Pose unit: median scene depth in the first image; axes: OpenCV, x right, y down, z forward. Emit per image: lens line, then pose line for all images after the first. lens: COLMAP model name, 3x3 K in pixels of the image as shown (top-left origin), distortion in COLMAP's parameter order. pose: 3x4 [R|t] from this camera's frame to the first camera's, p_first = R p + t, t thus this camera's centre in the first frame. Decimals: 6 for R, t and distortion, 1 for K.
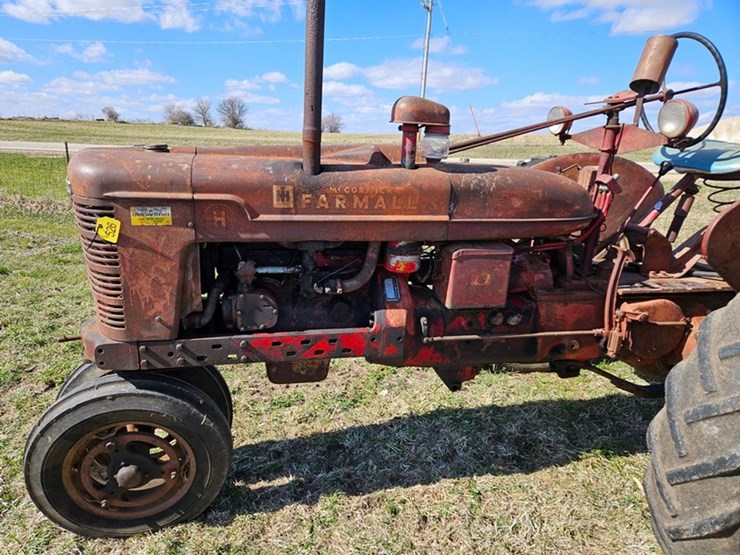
lens RADIAL K [[496.5, 0, 359.8], [0, 496.5, 275.4], [0, 0, 1]] dist [0.072981, -0.057522]
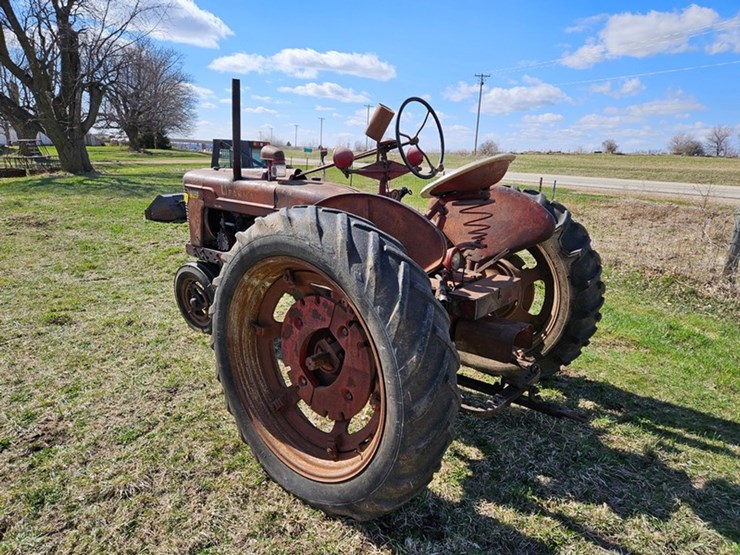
lens RADIAL K [[496.4, 0, 370.0], [0, 496.4, 277.5], [0, 0, 1]] dist [0.080290, -0.058805]
pose [[0.612547, 0.183448, -0.768851, 1.811722], [-0.225328, 0.972862, 0.052606, -0.034489], [0.757637, 0.141020, 0.637260, 0.086081]]
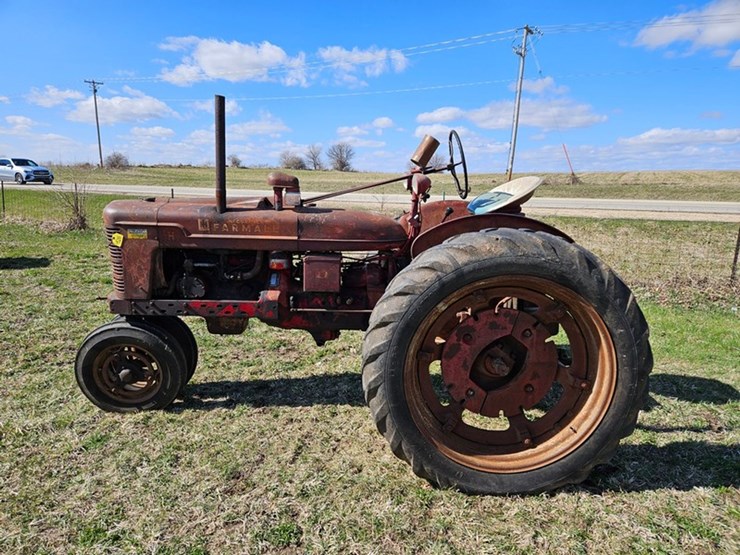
lens RADIAL K [[495.2, 0, 364.7], [0, 495.2, 271.7], [0, 0, 1]] dist [0.076104, -0.064111]
pose [[0.980587, 0.025197, -0.194459, 0.710074], [-0.041094, 0.996094, -0.078151, 0.123546], [0.191730, 0.084624, 0.977792, -0.627190]]
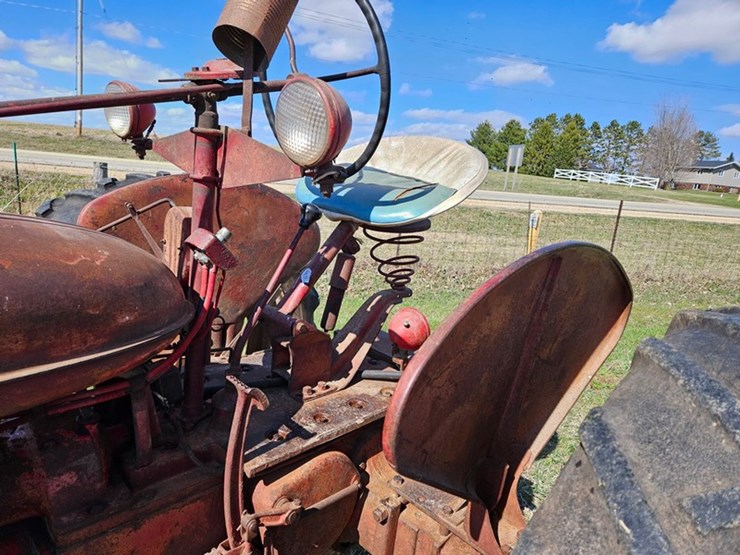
lens RADIAL K [[501.4, 0, 371.1], [0, 501.4, 280.0], [0, 0, 1]] dist [0.052492, -0.049118]
pose [[0.813503, -0.079454, 0.576108, 0.370380], [0.081743, 0.996411, 0.021993, -0.164243], [-0.575788, 0.029201, 0.817078, 0.563946]]
